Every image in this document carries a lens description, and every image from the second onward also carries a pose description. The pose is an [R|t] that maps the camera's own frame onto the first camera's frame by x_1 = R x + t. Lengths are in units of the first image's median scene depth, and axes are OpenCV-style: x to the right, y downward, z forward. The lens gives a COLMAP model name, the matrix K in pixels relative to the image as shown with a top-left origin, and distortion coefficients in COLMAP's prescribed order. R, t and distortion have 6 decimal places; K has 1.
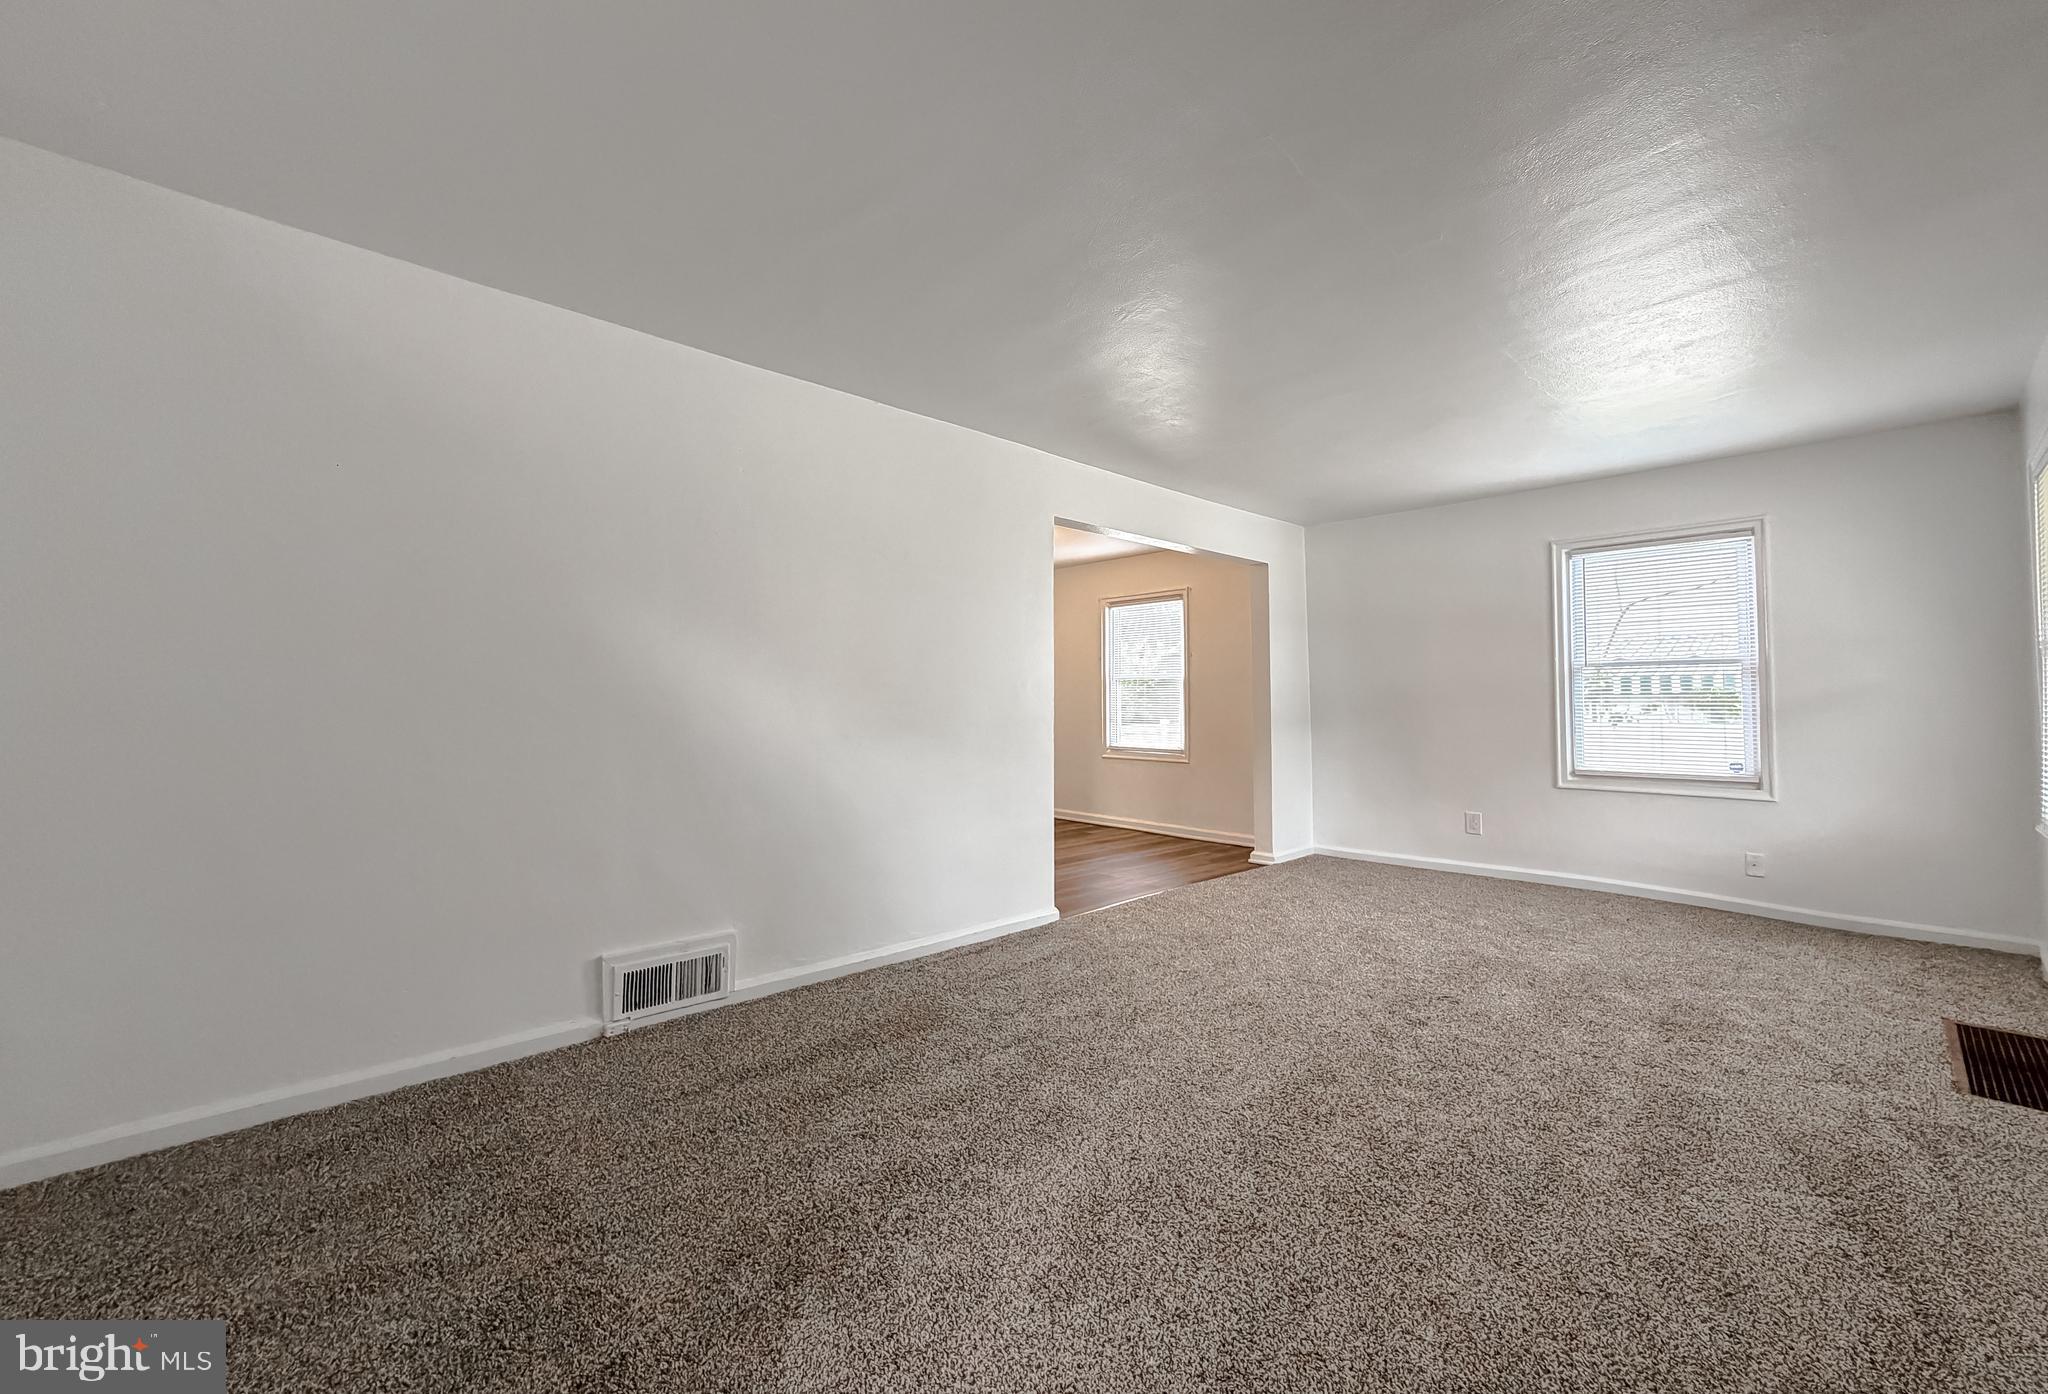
lens RADIAL K [[831.0, 0, 1024.0], [0, 831.0, 697.0], [0, 0, 1]] dist [-0.001221, -0.000025]
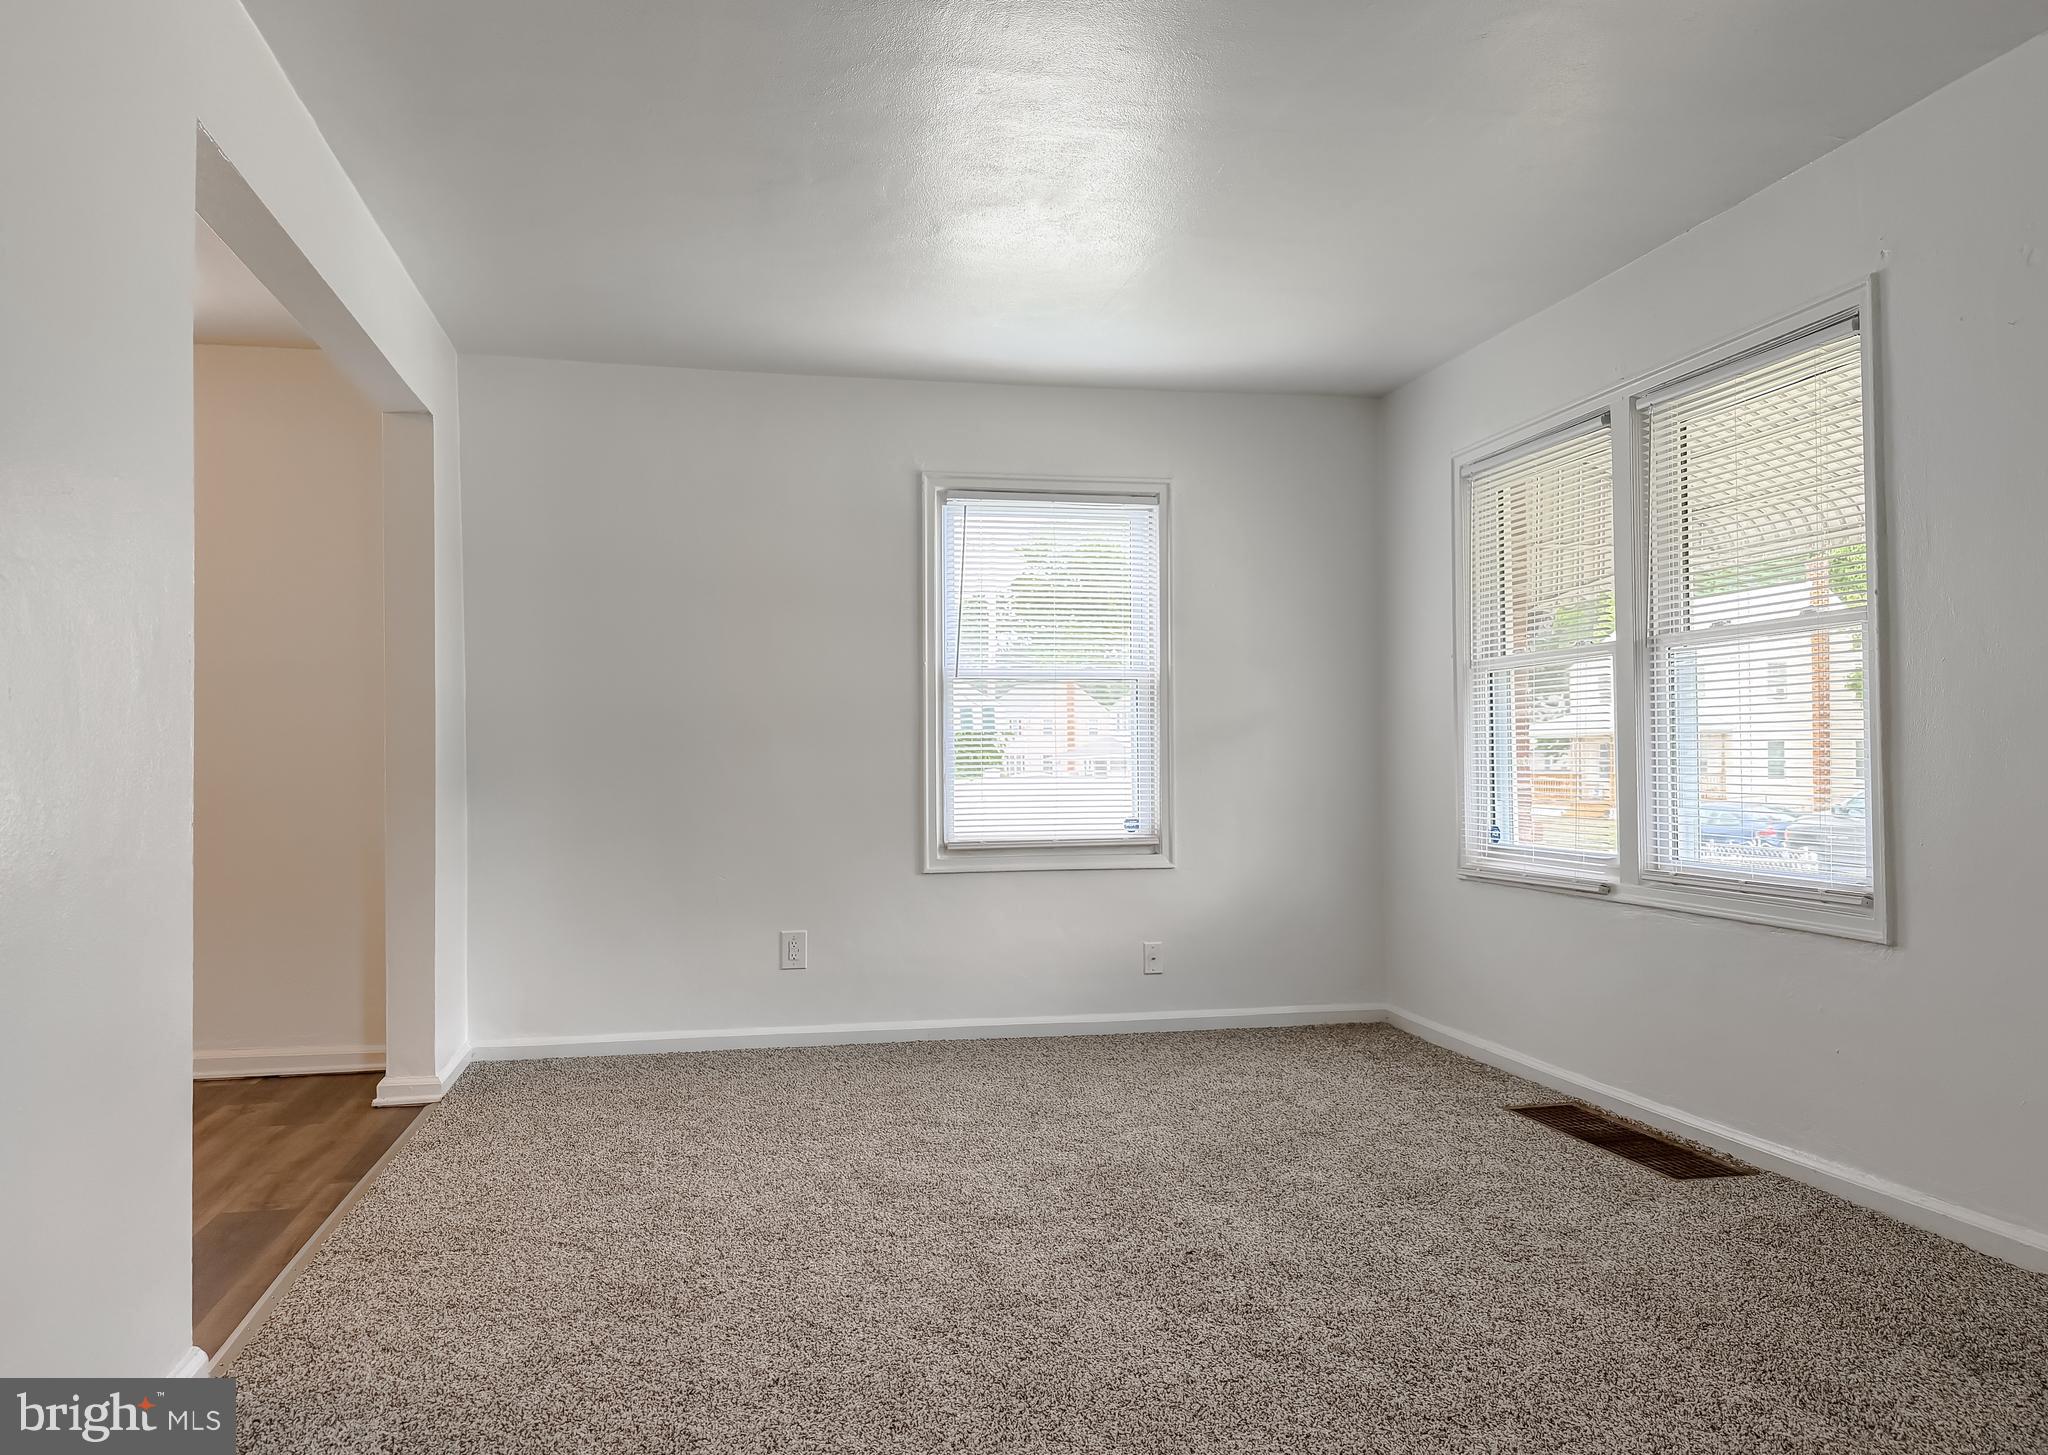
lens RADIAL K [[1490.5, 0, 984.7], [0, 1490.5, 752.5], [0, 0, 1]] dist [0.038844, -0.061444]
pose [[0.543645, -0.002827, 0.839310, -0.270751], [0.008317, 0.999963, -0.002018, 0.023458], [-0.839274, 0.008078, 0.543649, 0.401271]]
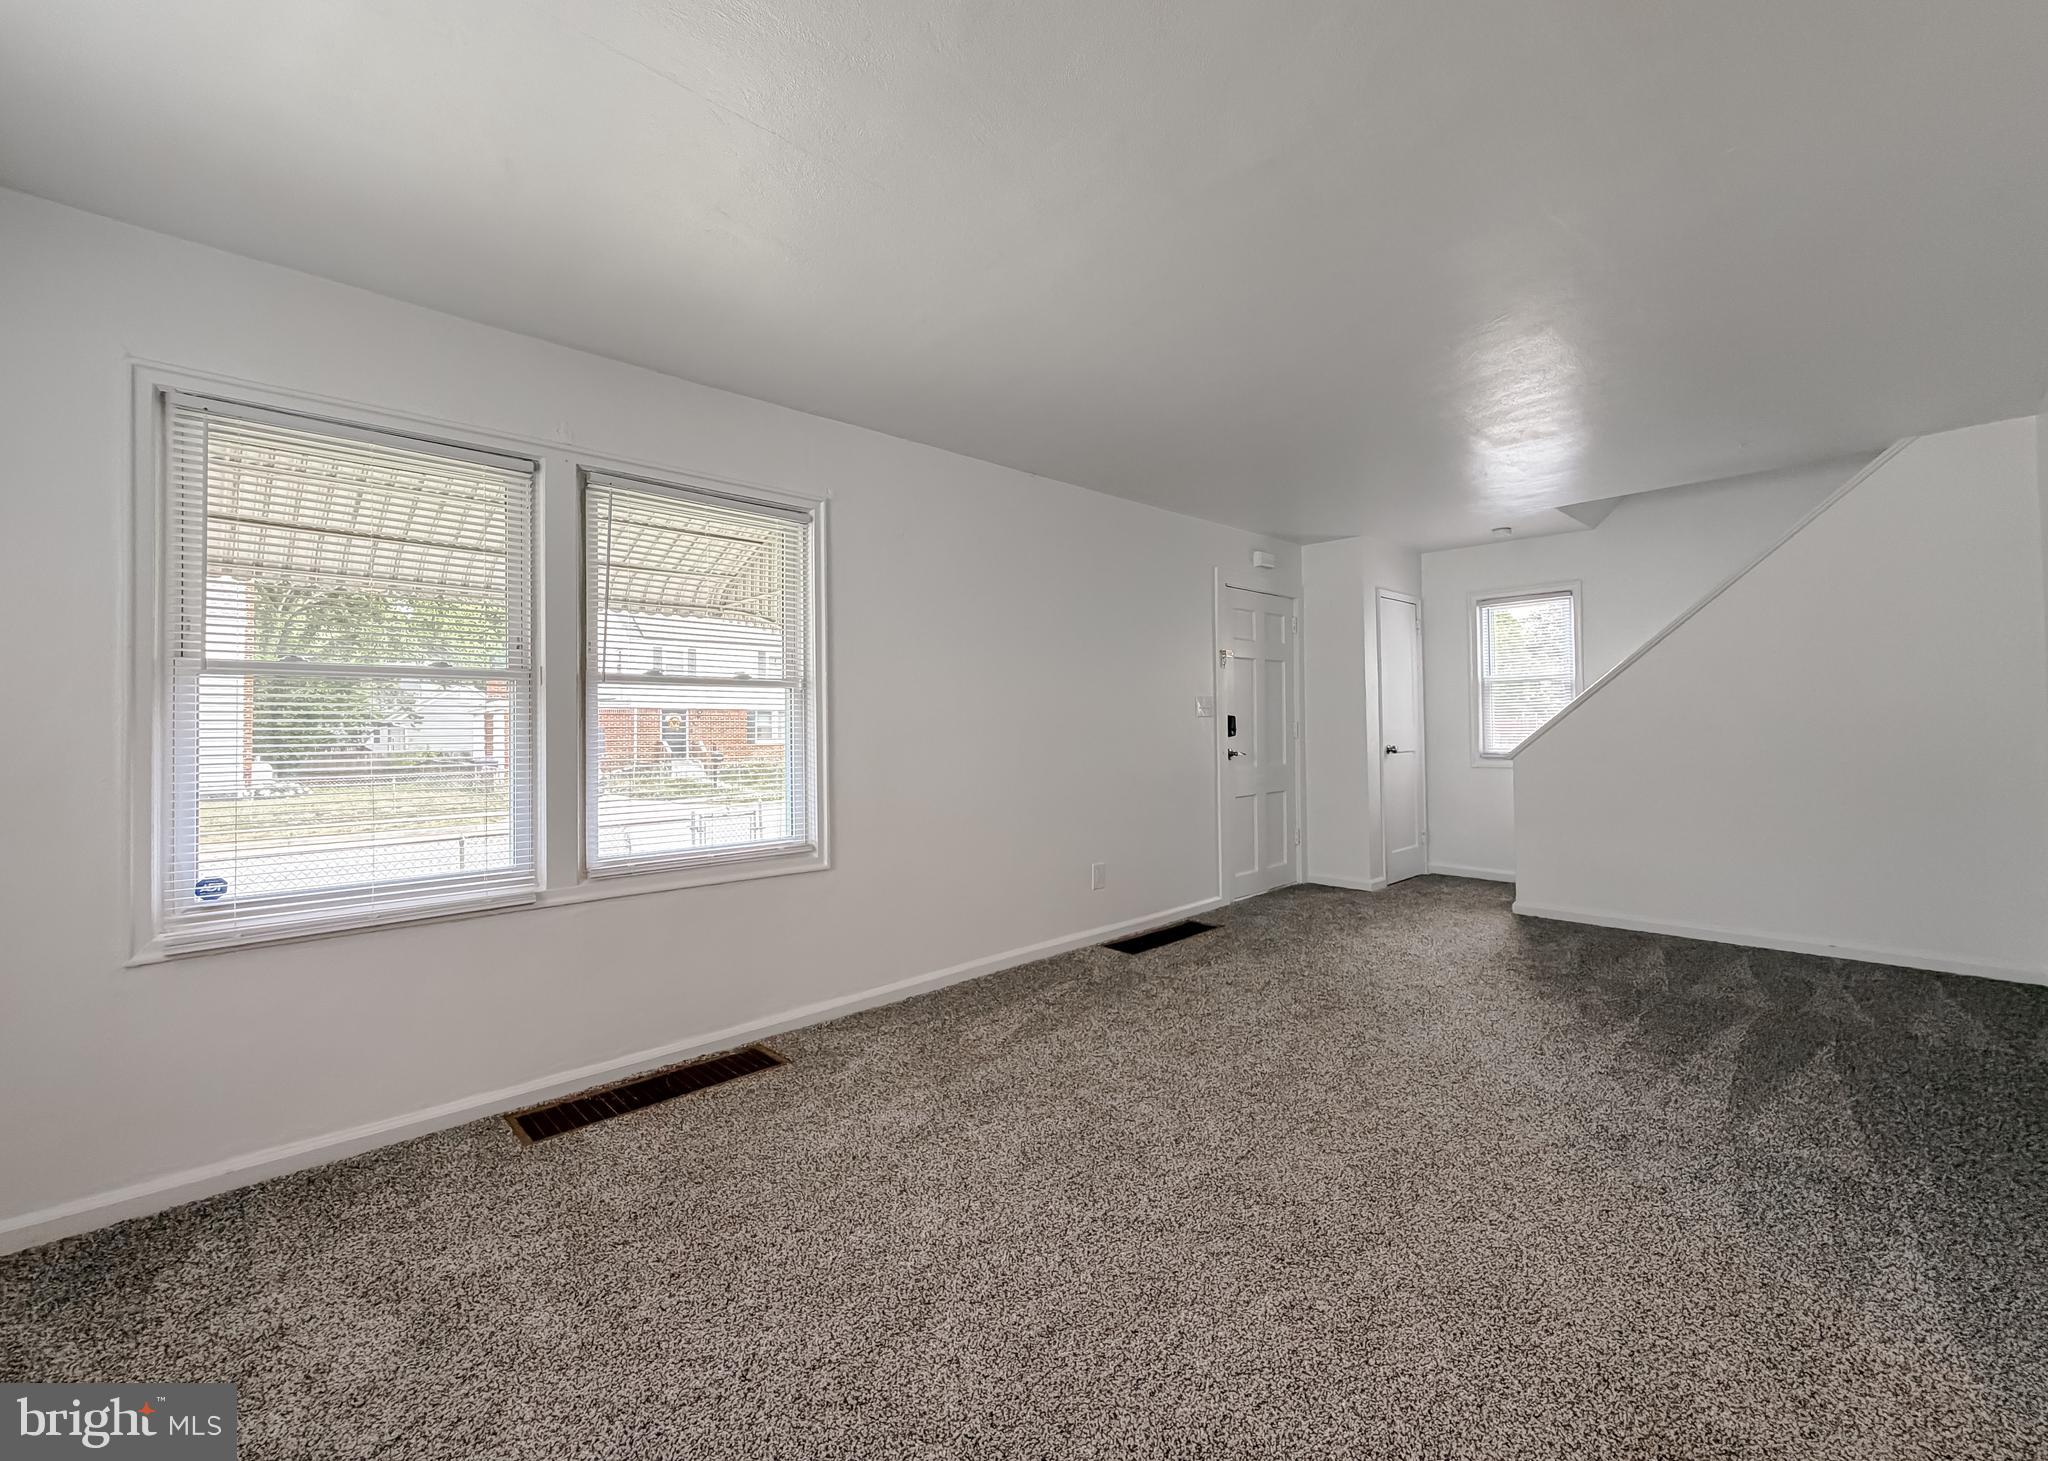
lens RADIAL K [[852.5, 0, 1032.9], [0, 852.5, 712.0], [0, 0, 1]] dist [0.002588, 0.000240]
pose [[-0.999892, 0.014680, -0.000854, 0.392079], [0.014697, 0.999574, -0.025212, 0.002965], [0.000484, -0.025222, -0.999682, 1.175255]]
